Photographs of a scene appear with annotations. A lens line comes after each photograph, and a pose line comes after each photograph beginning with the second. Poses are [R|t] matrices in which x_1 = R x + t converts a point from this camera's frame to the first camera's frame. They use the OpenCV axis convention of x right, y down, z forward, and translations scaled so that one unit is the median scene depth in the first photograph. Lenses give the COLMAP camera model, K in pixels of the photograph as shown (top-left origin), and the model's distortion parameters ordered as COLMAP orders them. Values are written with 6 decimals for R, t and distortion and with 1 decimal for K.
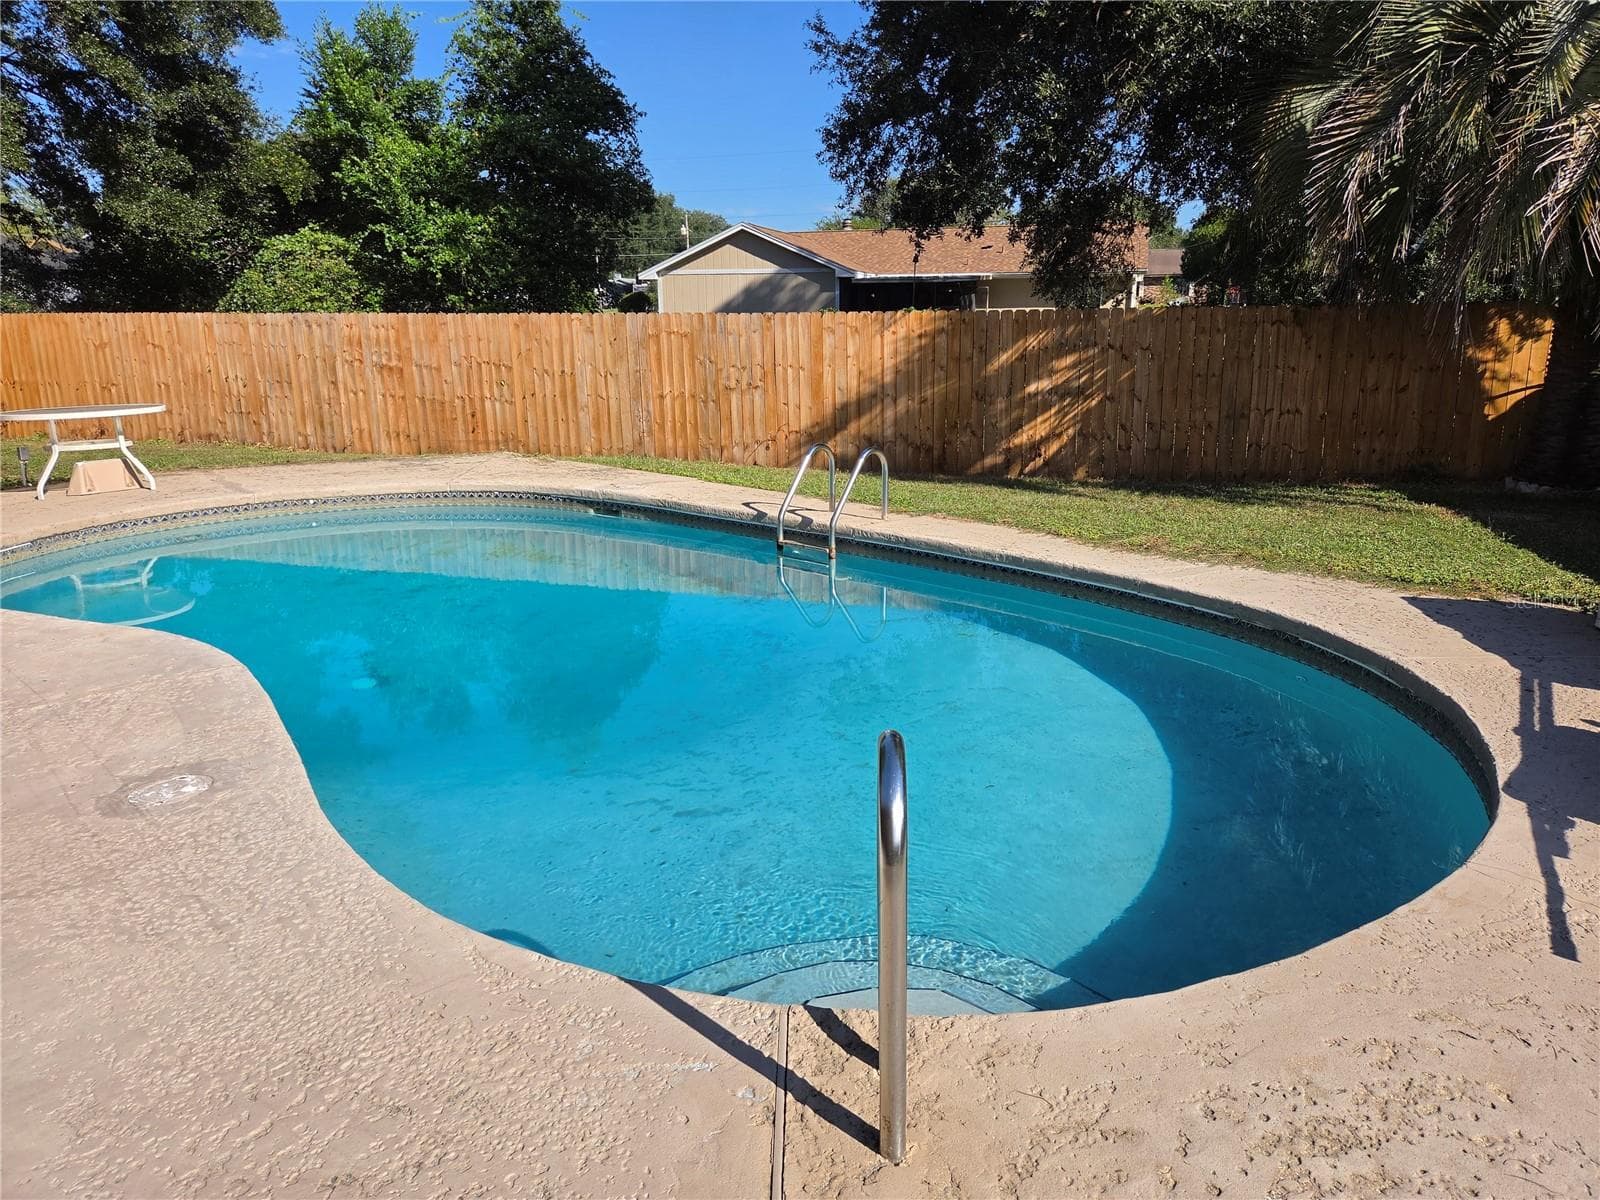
lens RADIAL K [[1070.0, 0, 807.6], [0, 1070.0, 576.8], [0, 0, 1]] dist [0.060425, -0.047420]
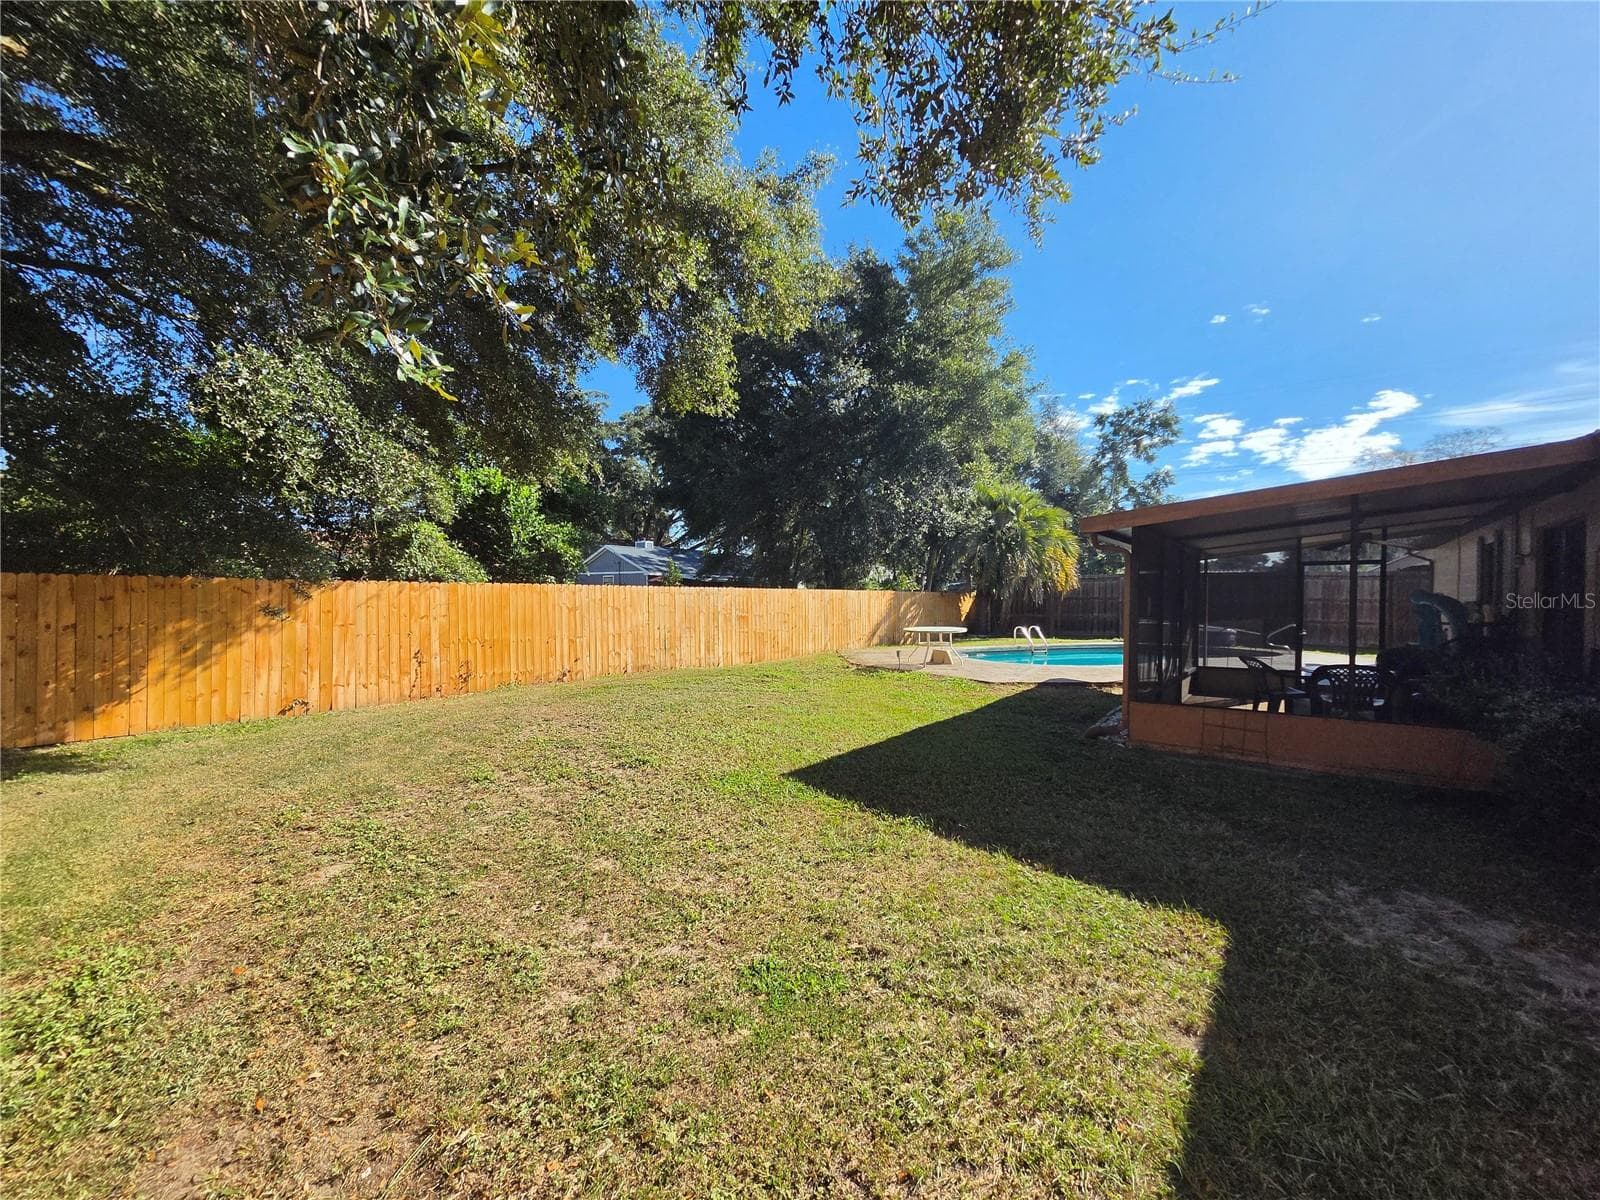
lens RADIAL K [[656.7, 0, 793.4], [0, 656.7, 601.1], [0, 0, 1]] dist [-0.001653, 0.001437]
pose [[0.381416, -0.000209, 0.924404, -1.492797], [0.208129, 0.974343, -0.085656, -0.112392], [-0.900669, 0.225066, 0.371673, 0.531410]]
